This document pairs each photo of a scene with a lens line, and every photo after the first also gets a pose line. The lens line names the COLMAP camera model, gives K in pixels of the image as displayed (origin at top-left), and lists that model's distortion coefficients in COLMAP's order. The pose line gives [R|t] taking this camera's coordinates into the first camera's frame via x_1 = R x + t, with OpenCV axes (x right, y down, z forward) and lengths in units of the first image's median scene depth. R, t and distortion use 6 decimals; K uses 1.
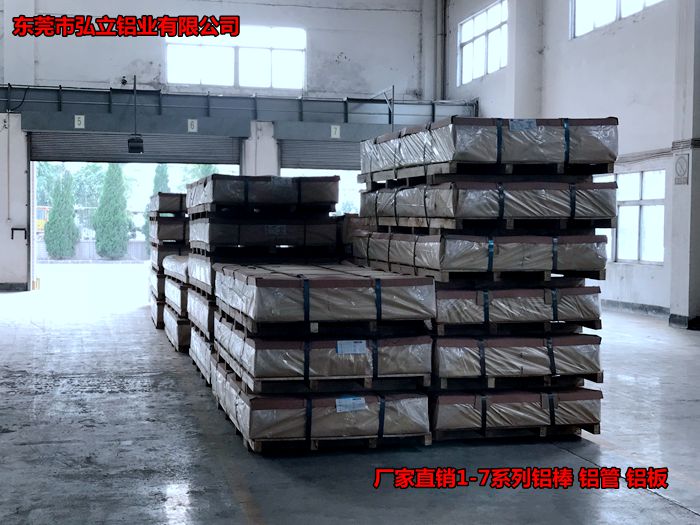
lens RADIAL K [[1148.4, 0, 351.3], [0, 1148.4, 262.3], [0, 0, 1]] dist [0.064177, 0.000000]
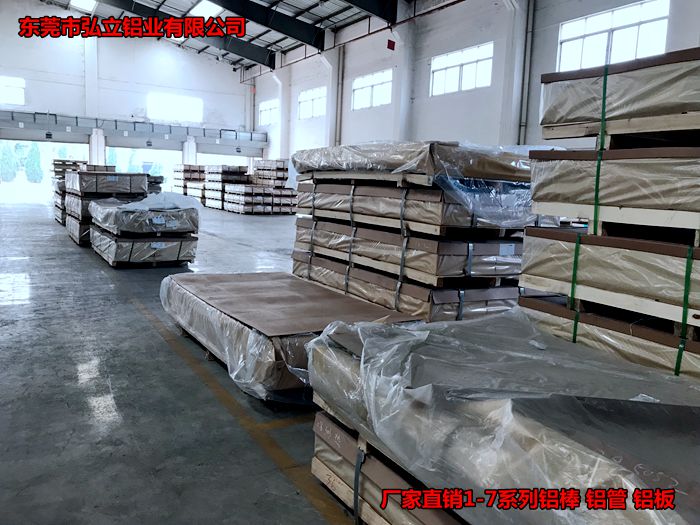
lens RADIAL K [[615.7, 0, 350.9], [0, 615.7, 260.9], [0, 0, 1]] dist [-0.001161, 0.000144]
pose [[0.962913, 0.004412, 0.269777, -0.401909], [-0.033198, 0.994206, 0.102236, 0.056225], [-0.267763, -0.107400, 0.957480, -2.242969]]
